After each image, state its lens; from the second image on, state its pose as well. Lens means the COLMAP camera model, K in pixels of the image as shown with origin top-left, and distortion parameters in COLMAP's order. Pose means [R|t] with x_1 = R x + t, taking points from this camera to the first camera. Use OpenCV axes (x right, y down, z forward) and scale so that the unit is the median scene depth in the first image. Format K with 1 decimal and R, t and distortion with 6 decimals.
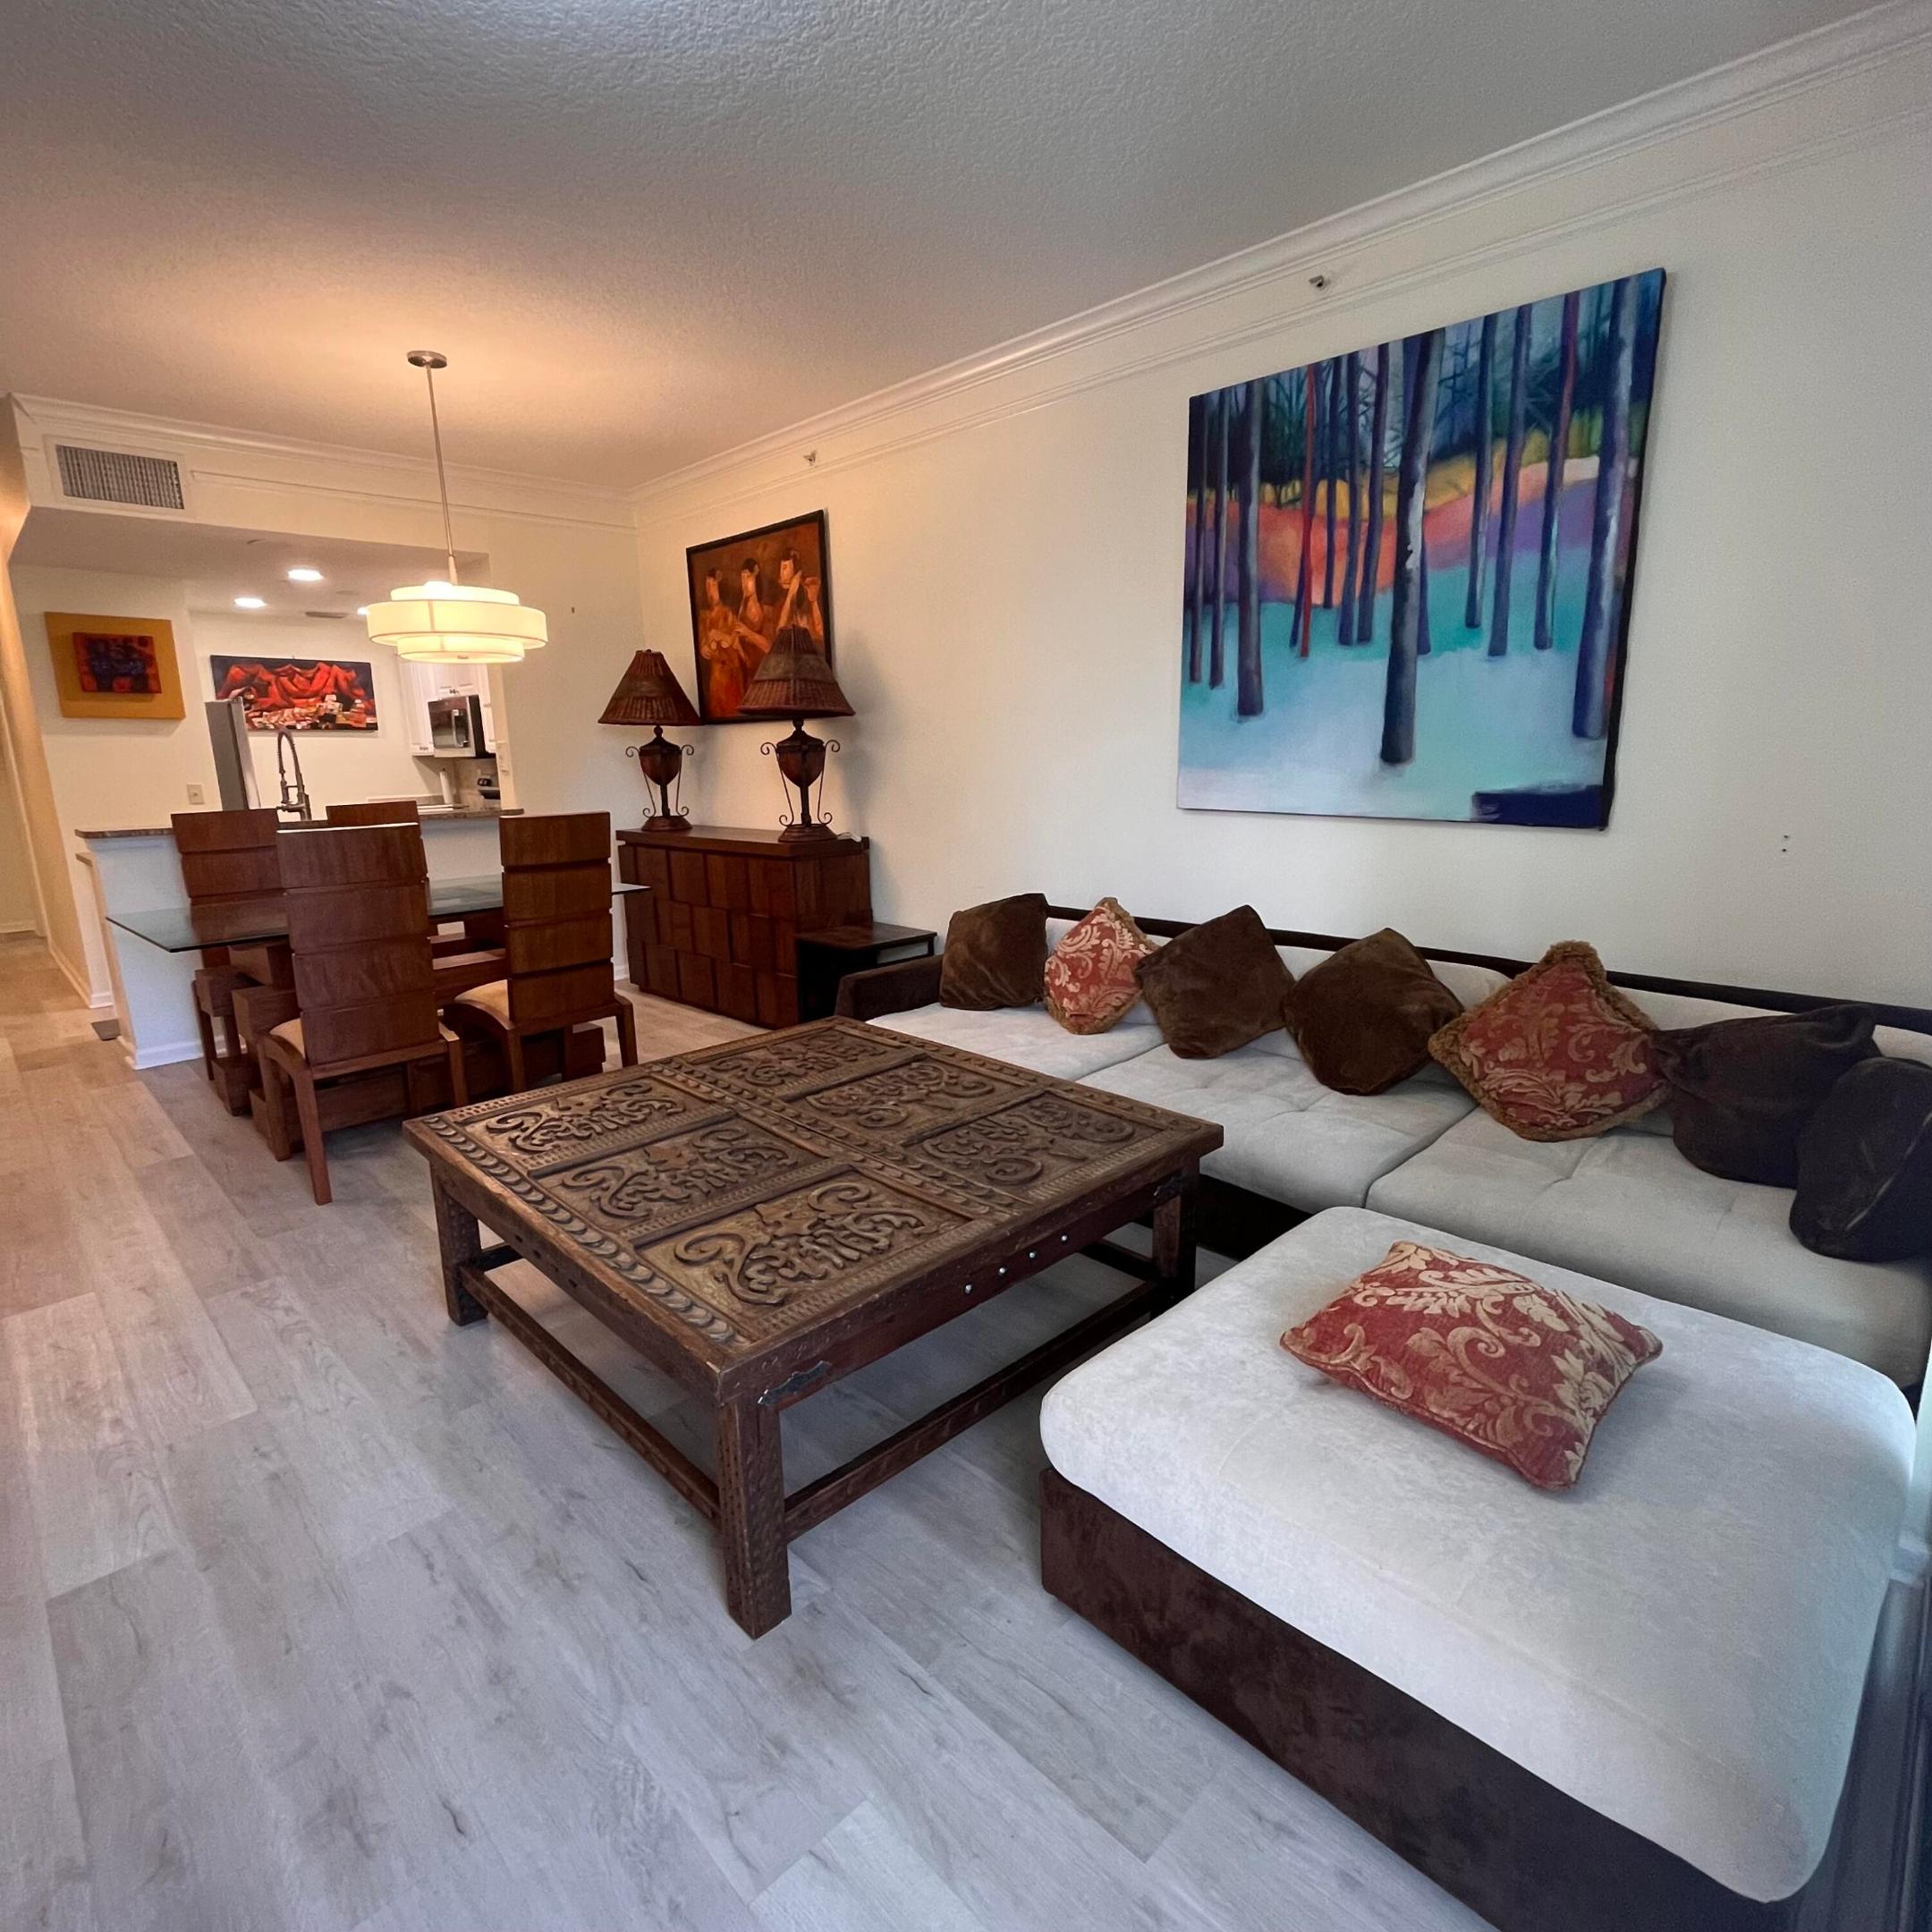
lens RADIAL K [[1040.4, 0, 966.0], [0, 1040.4, 966.0], [0, 0, 1]] dist [-0.000197, -0.002213]
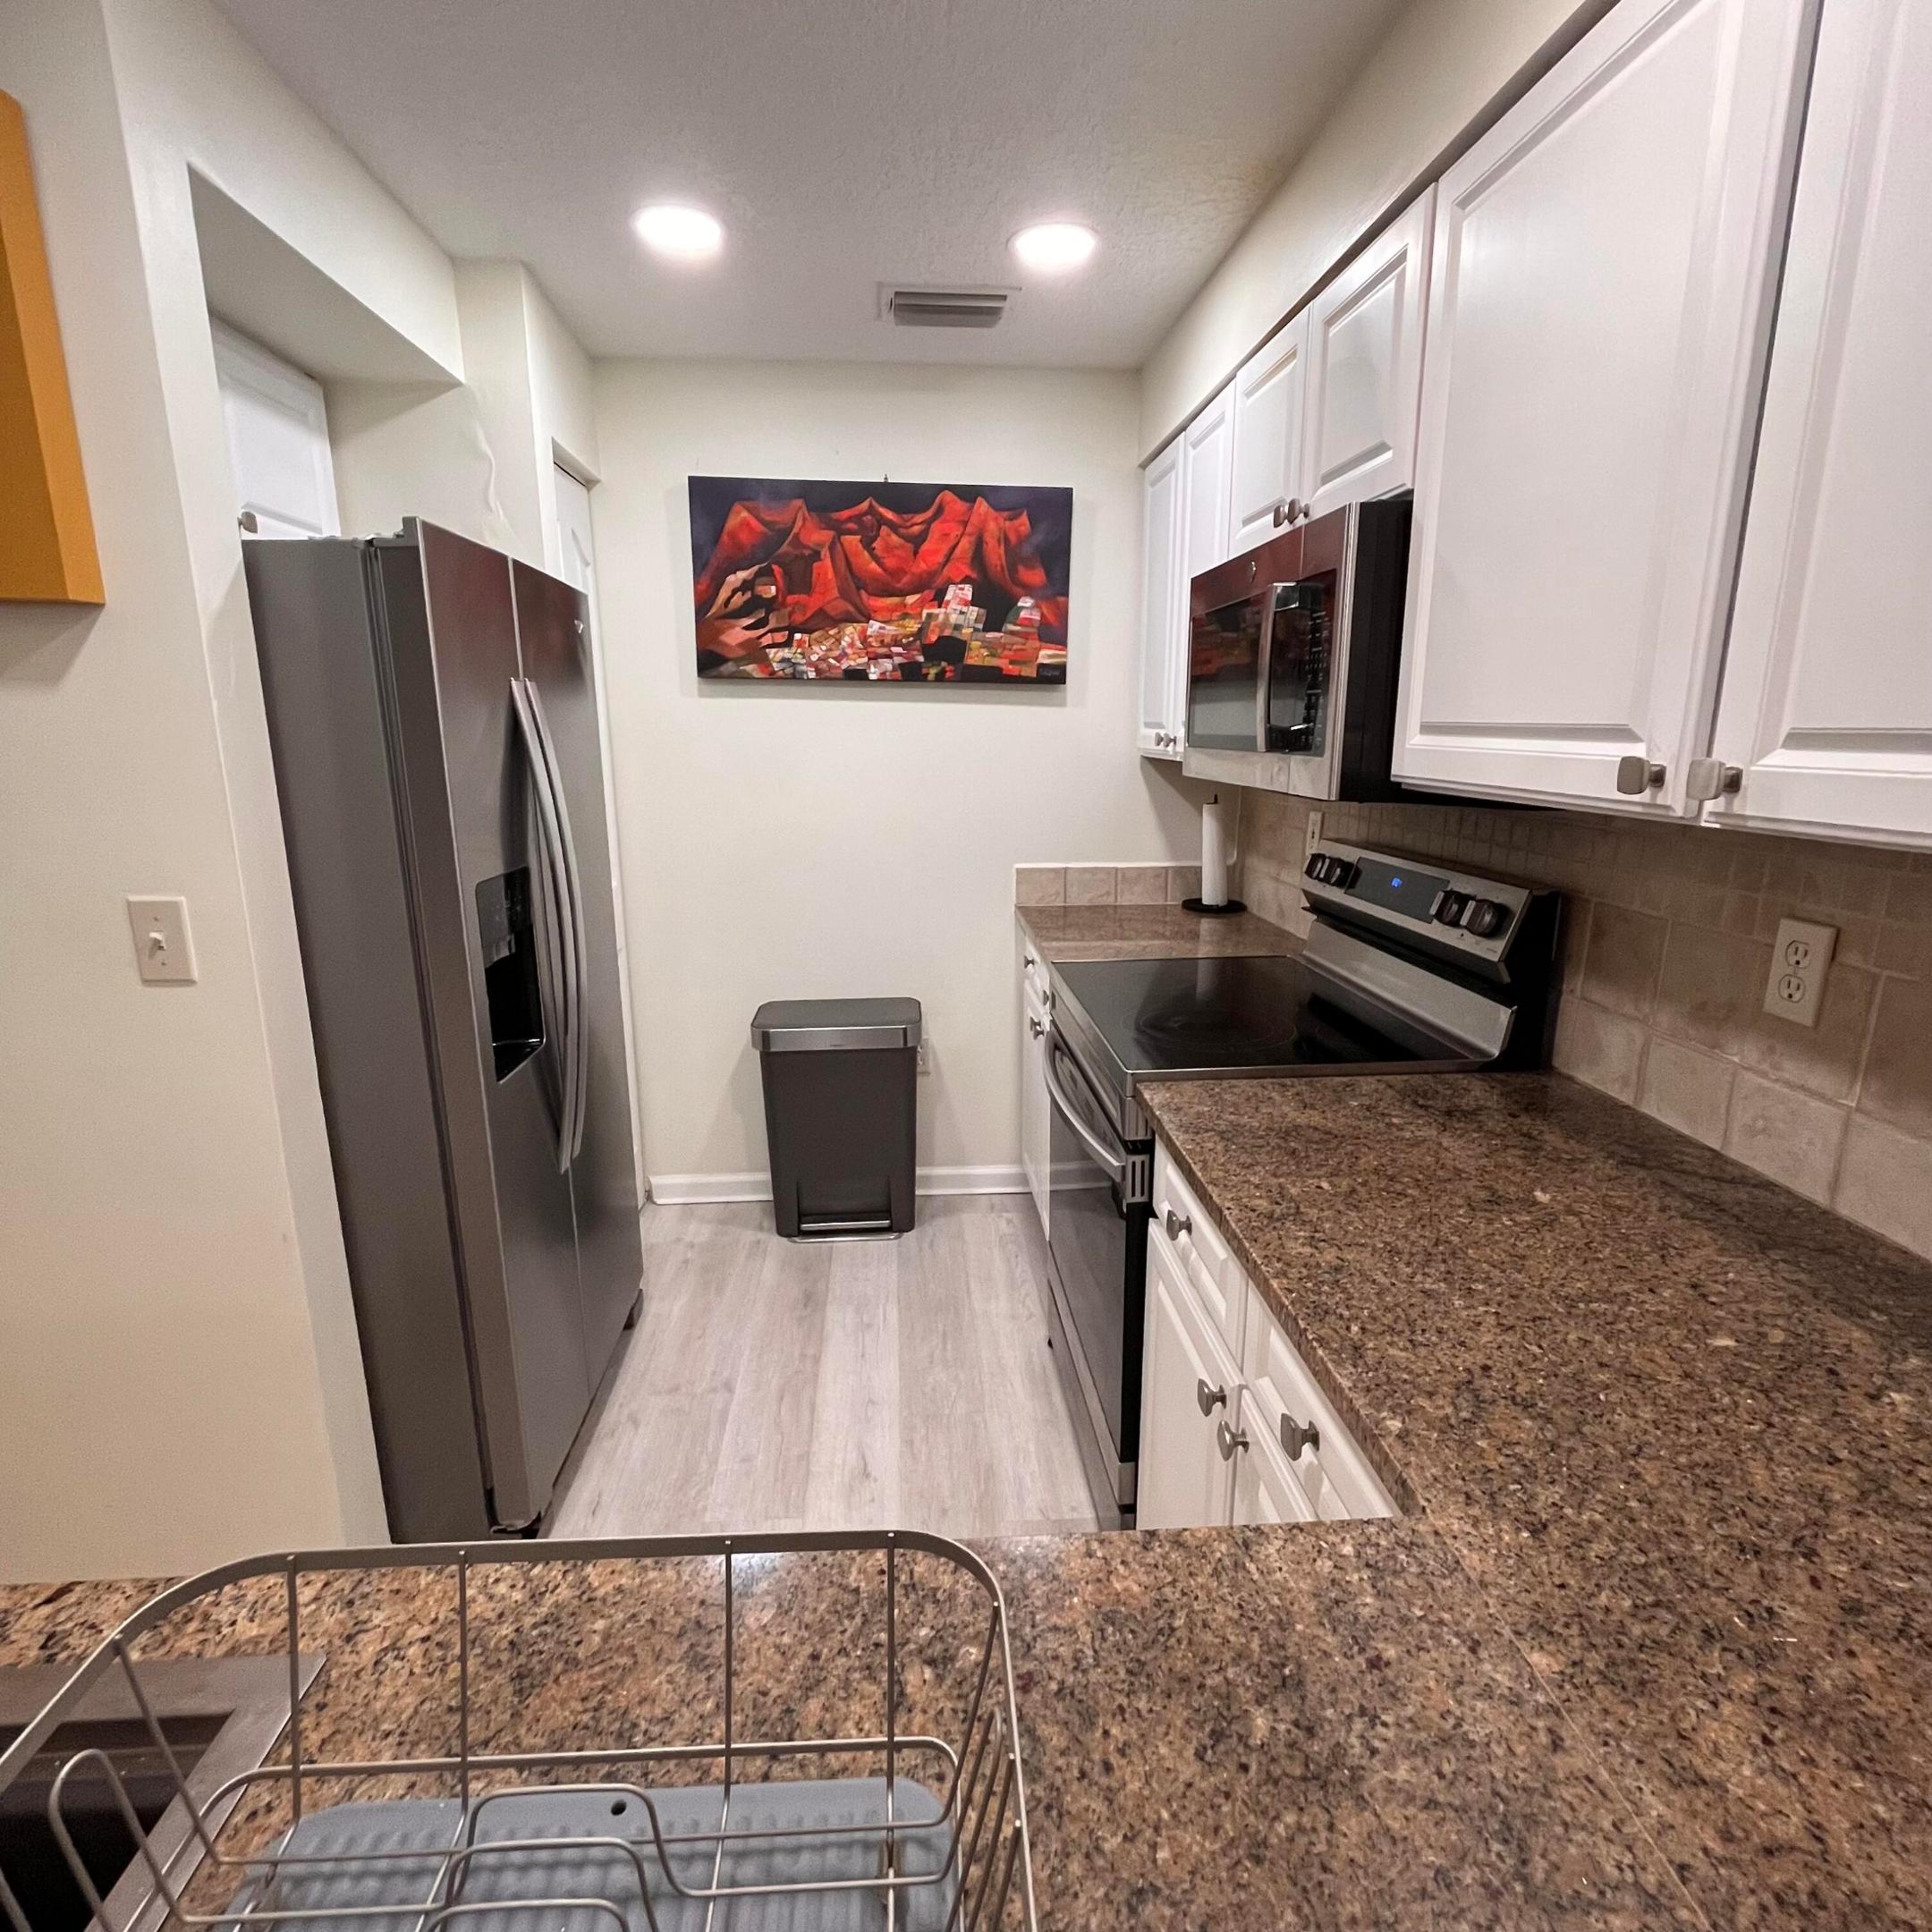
lens RADIAL K [[1040.4, 0, 966.0], [0, 1040.4, 966.0], [0, 0, 1]] dist [-0.000197, -0.002213]
pose [[0.755103, 0.169776, -0.633243, -0.770360], [-0.152913, 0.984856, 0.081707, -0.344401], [0.637525, 0.035133, 0.769628, 1.566623]]
